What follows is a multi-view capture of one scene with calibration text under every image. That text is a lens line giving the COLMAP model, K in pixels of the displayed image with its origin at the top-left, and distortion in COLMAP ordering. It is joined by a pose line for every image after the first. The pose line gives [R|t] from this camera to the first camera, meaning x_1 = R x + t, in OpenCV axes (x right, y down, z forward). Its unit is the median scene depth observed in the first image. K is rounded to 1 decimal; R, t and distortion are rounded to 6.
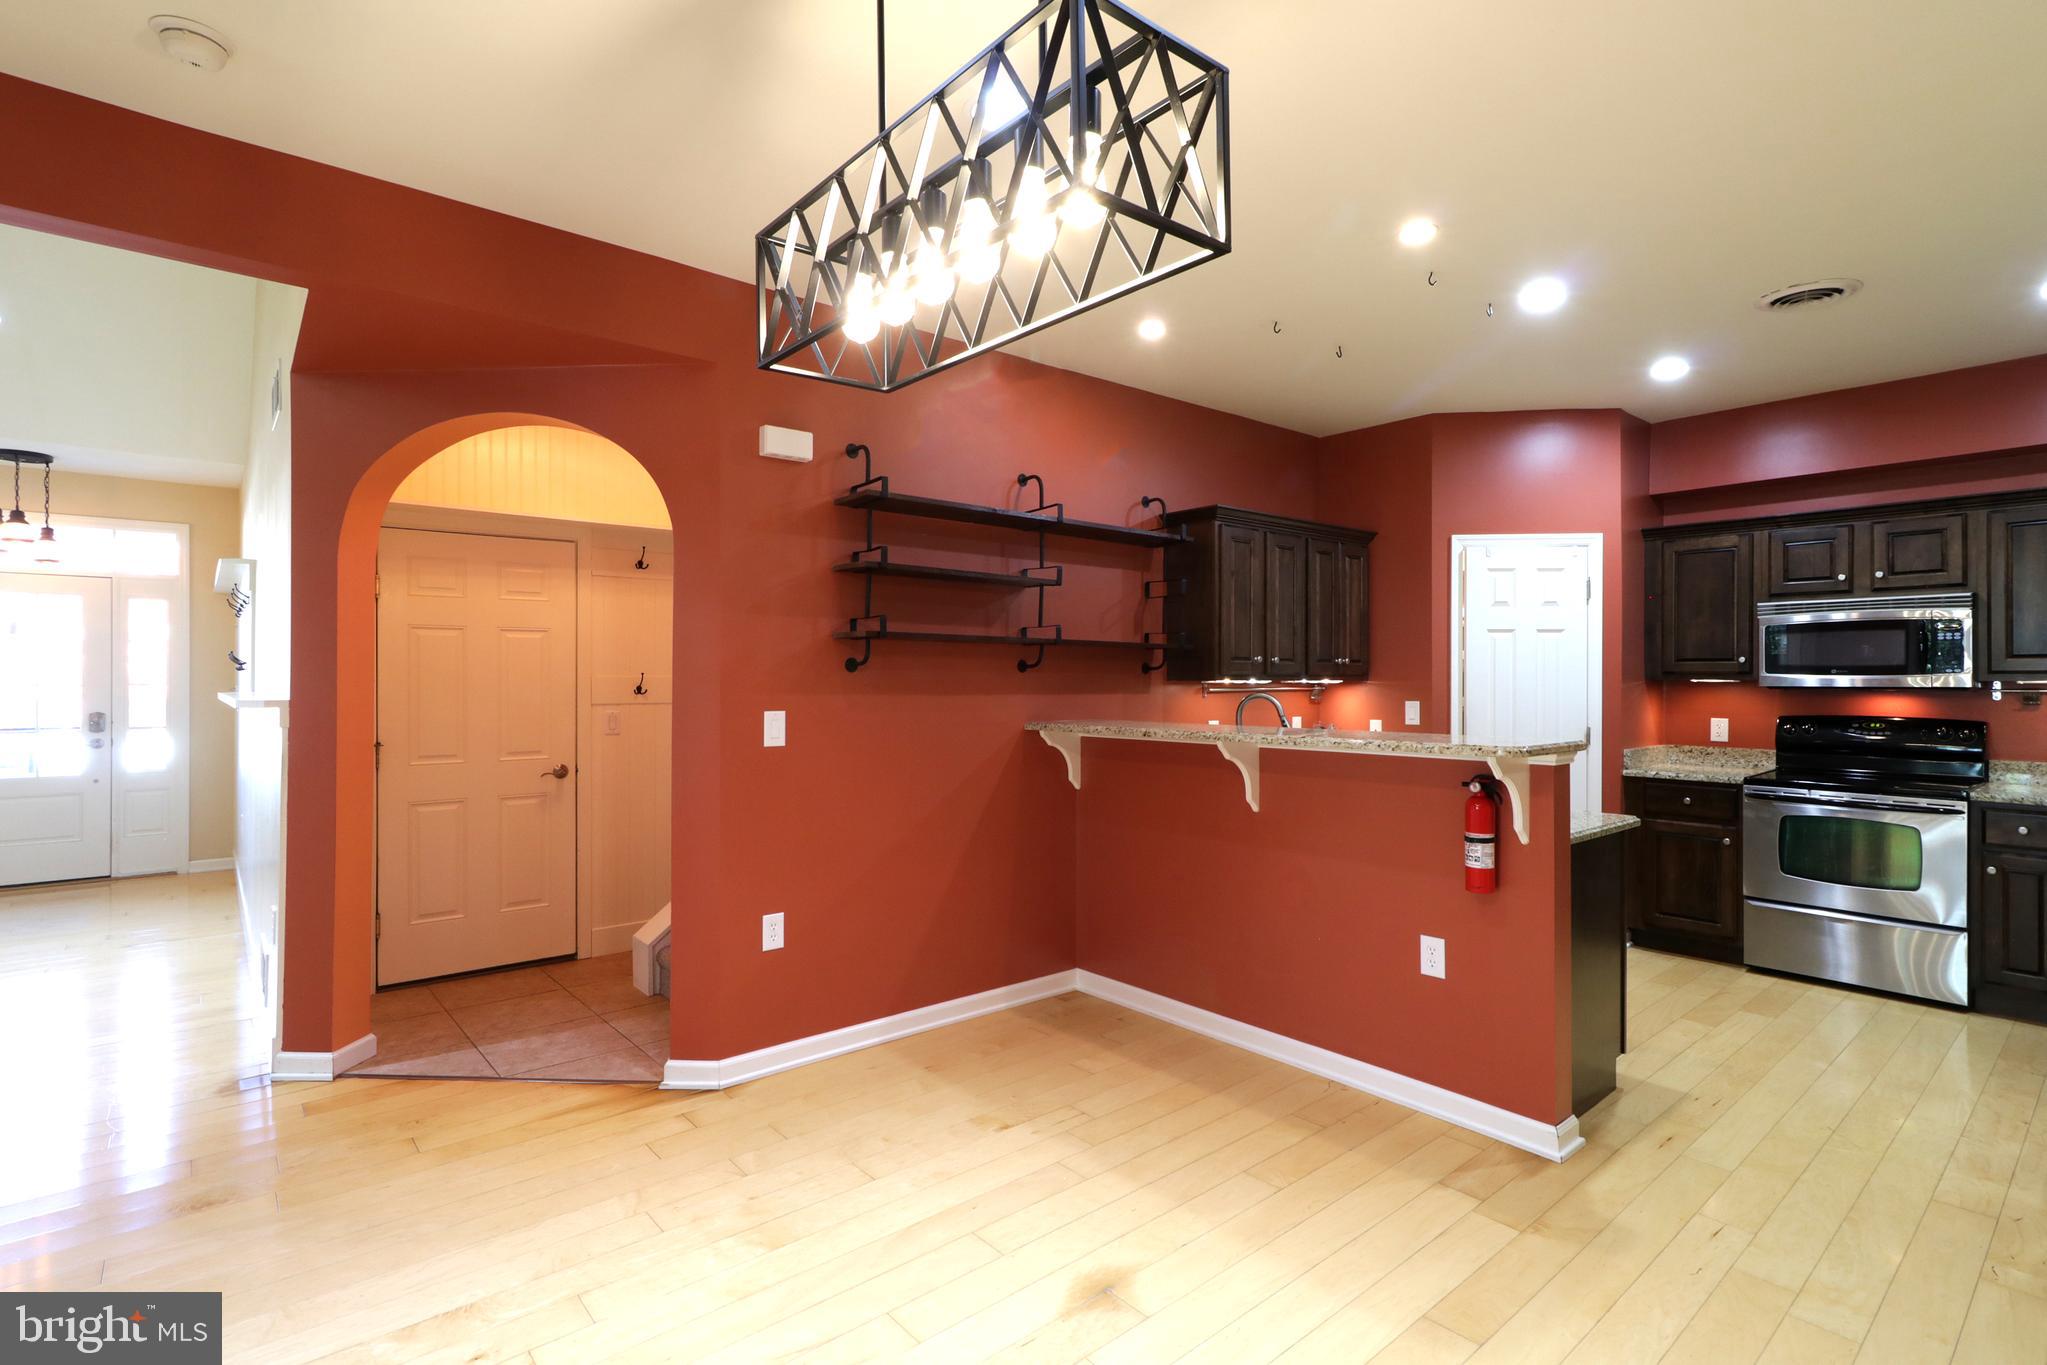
lens RADIAL K [[969.1, 0, 1023.5], [0, 969.1, 682.5], [0, 0, 1]] dist [0.001203, 0.000305]
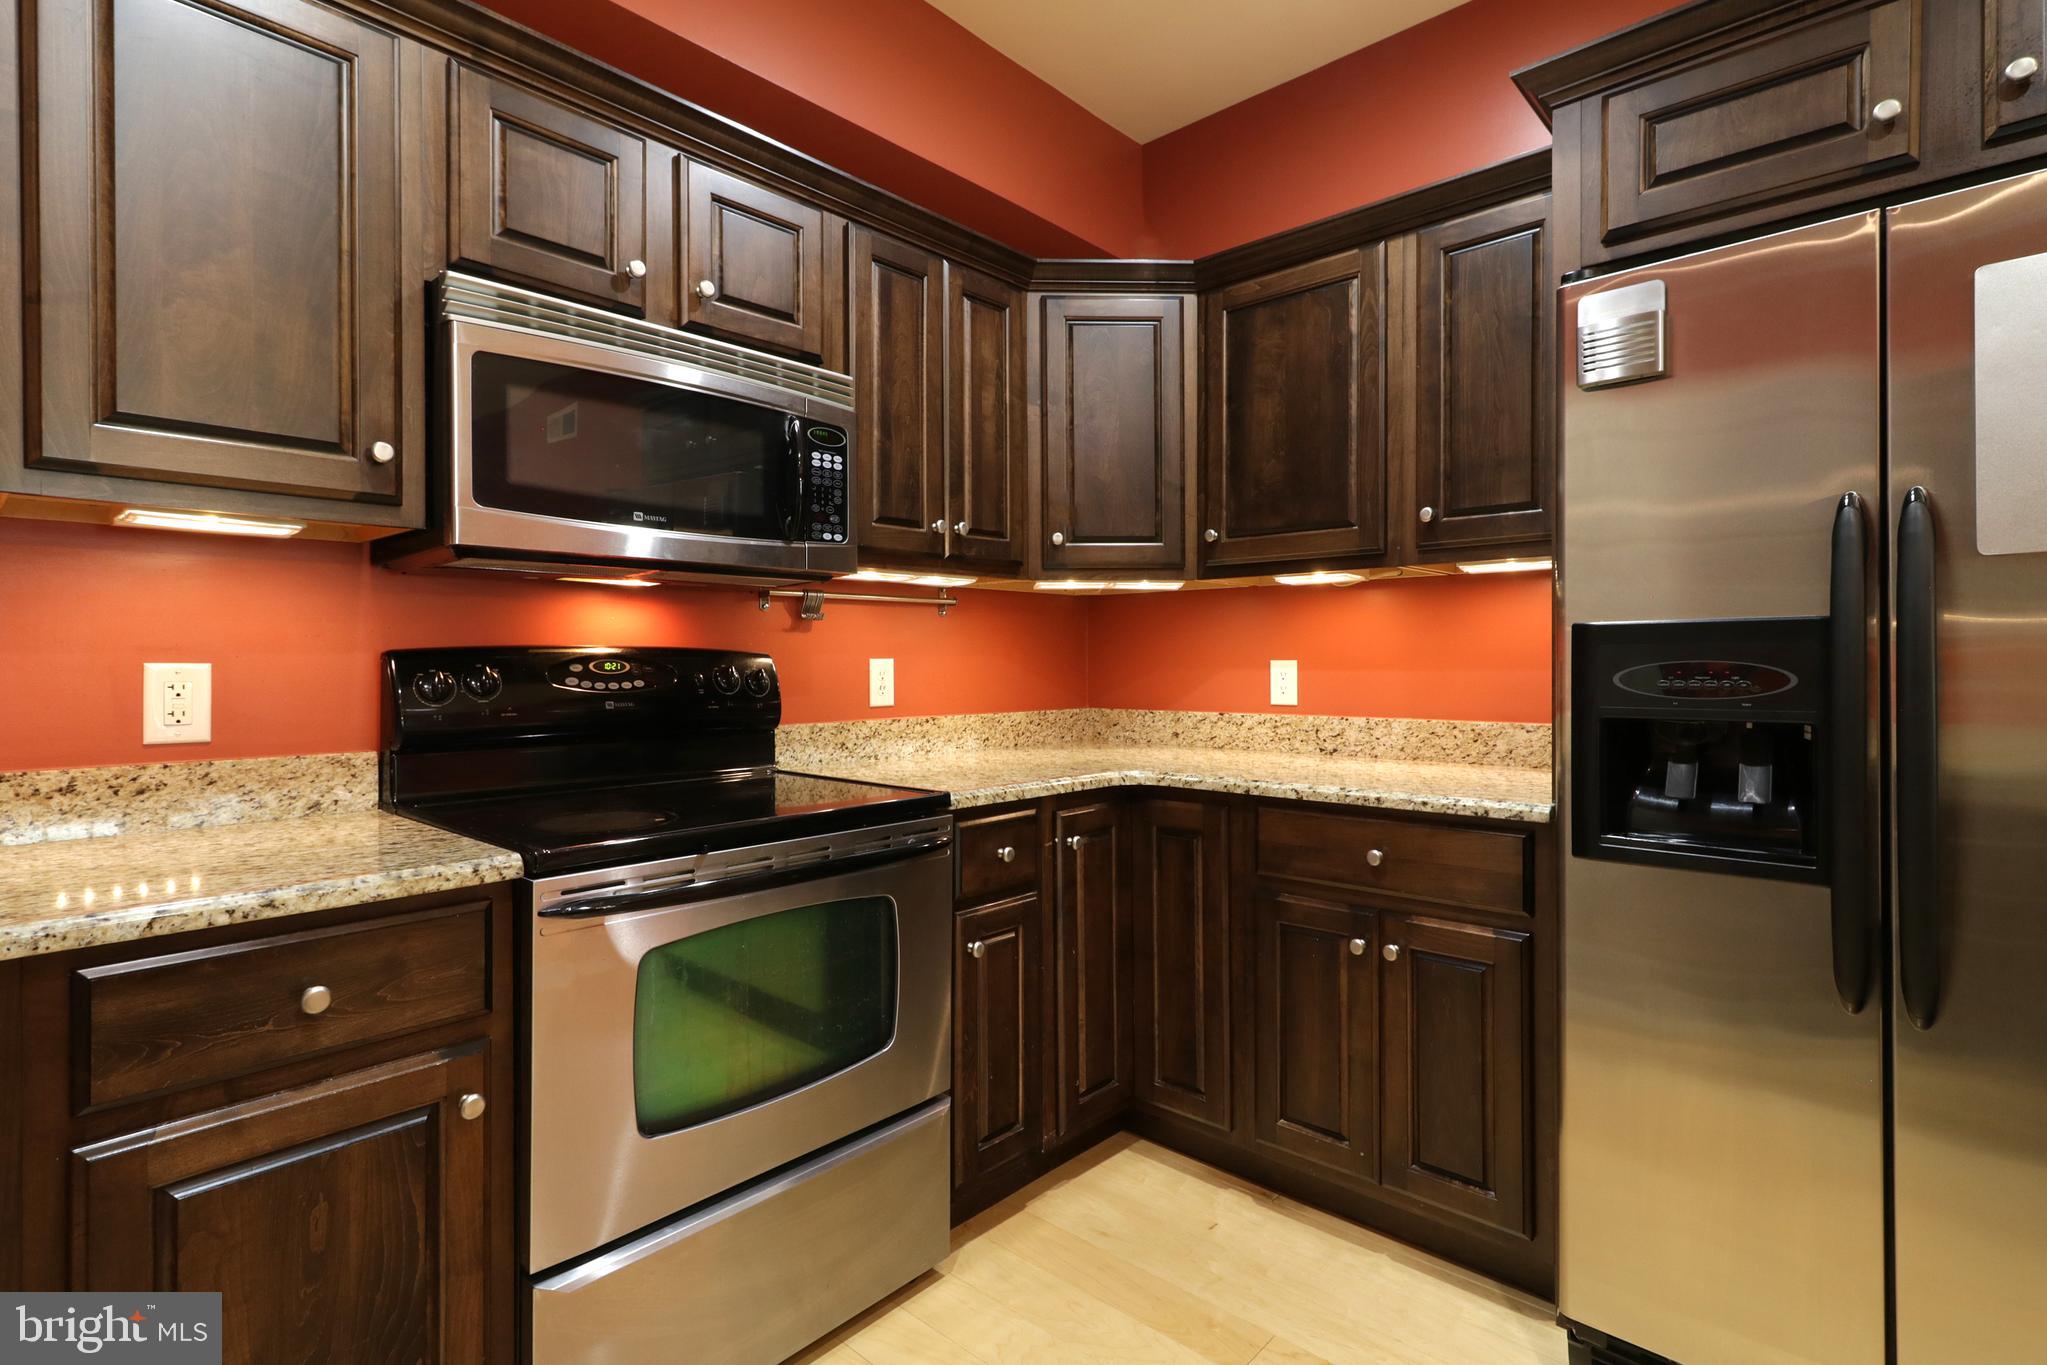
lens RADIAL K [[986.1, 0, 1033.7], [0, 986.1, 671.2], [0, 0, 1]] dist [0.001001, -0.000432]
pose [[-0.143656, -0.013387, 0.989537, 0.442761], [0.006029, 0.999878, 0.014403, 0.042023], [-0.989609, 0.008035, -0.143558, 0.900119]]
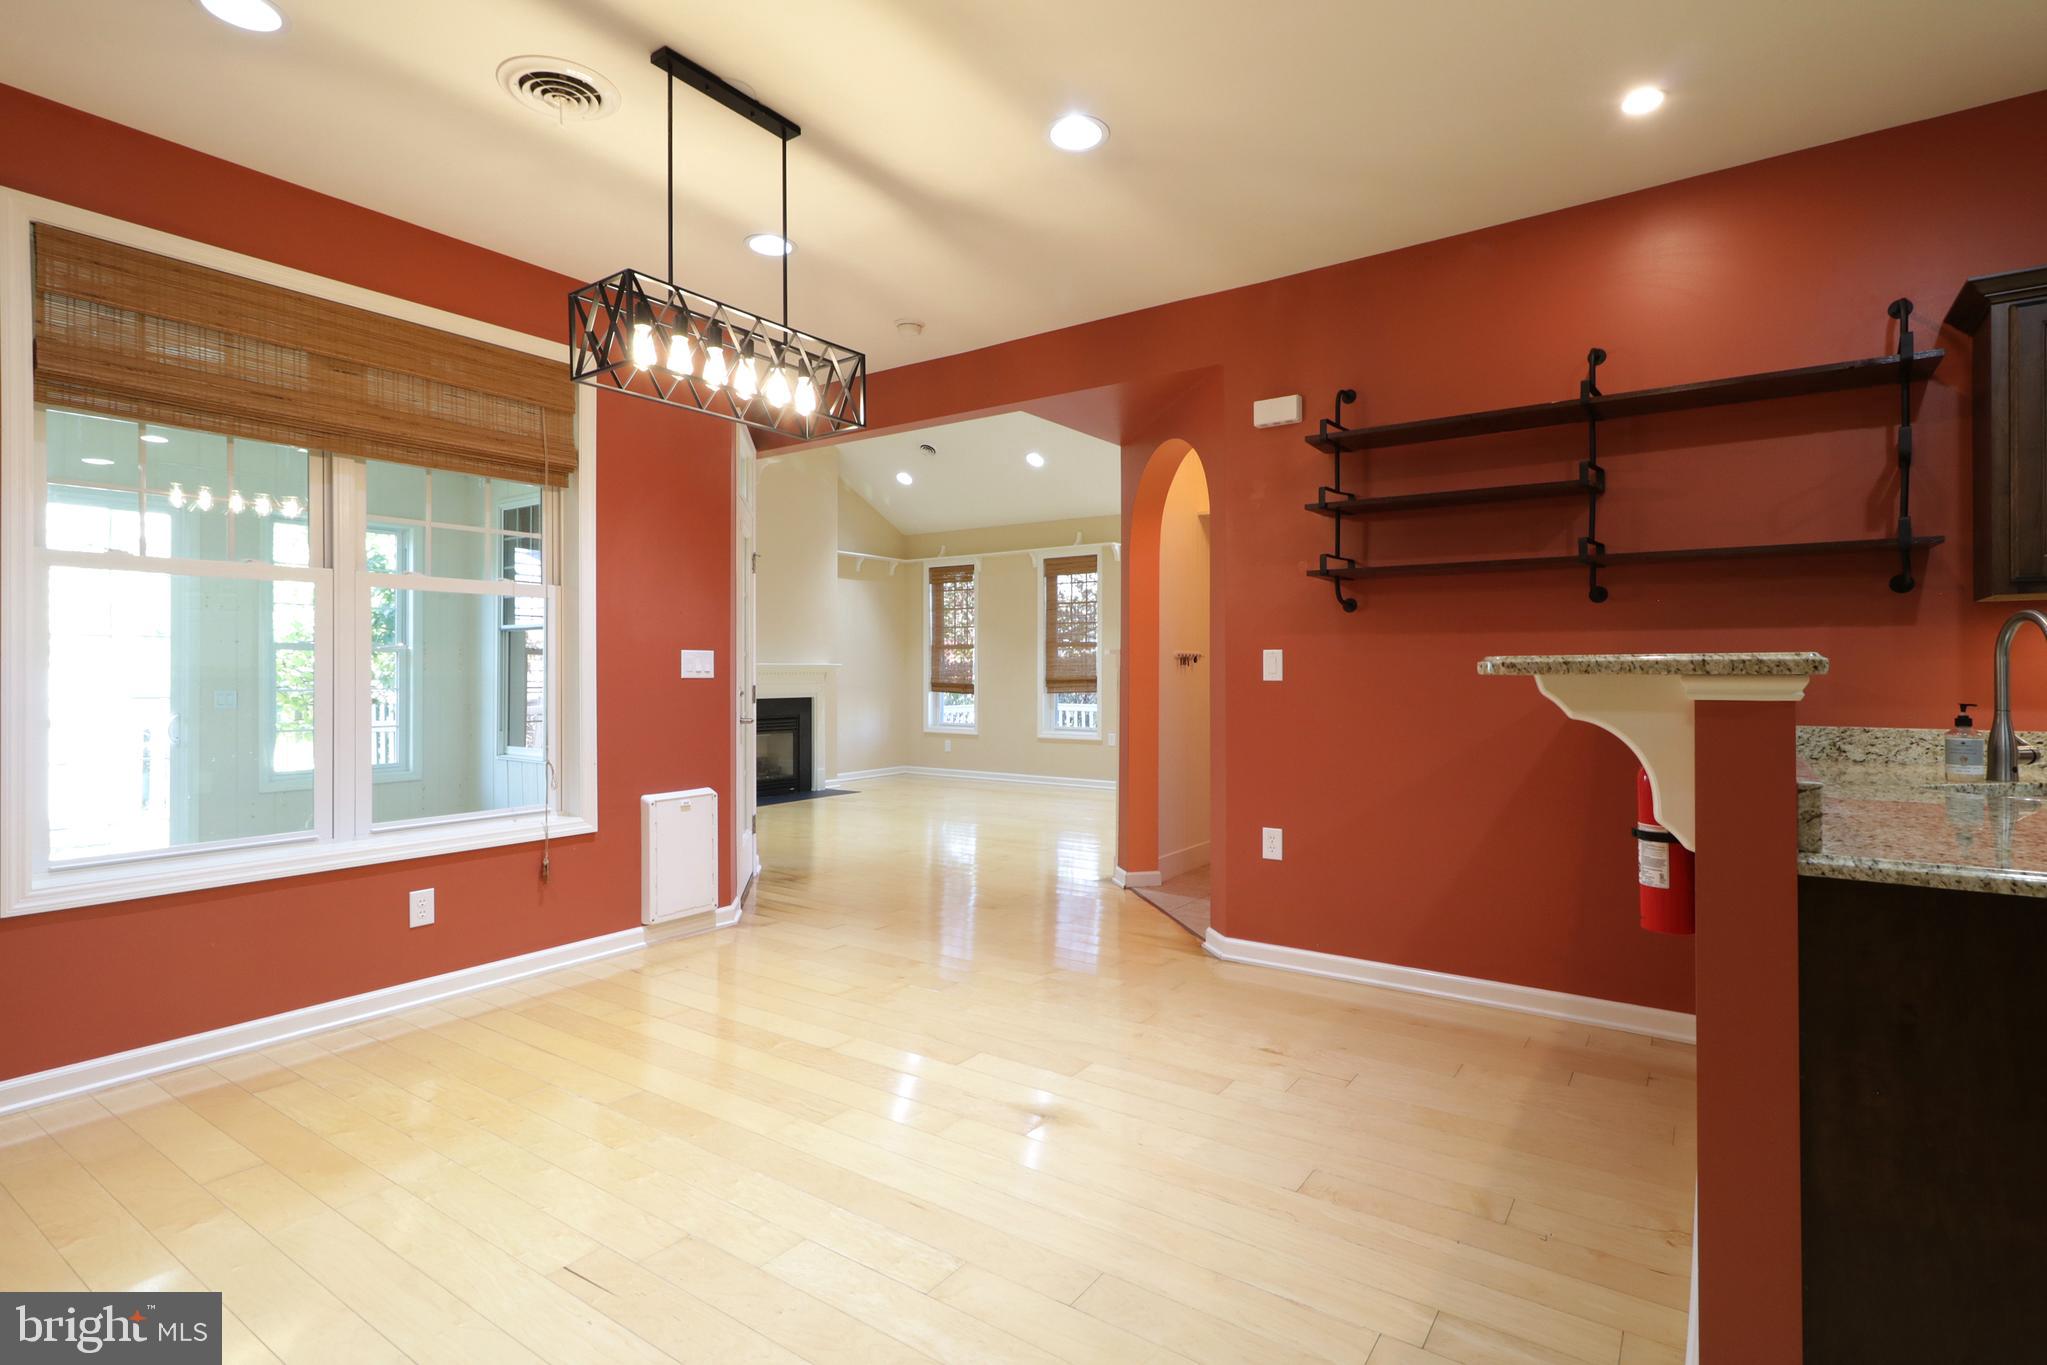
lens RADIAL K [[986.1, 0, 1033.7], [0, 986.1, 671.2], [0, 0, 1]] dist [0.001001, -0.000432]
pose [[0.260623, -0.003218, -0.965435, 0.590865], [-0.000756, 0.999993, -0.003538, 0.044412], [0.965440, 0.001652, 0.260619, 0.321236]]
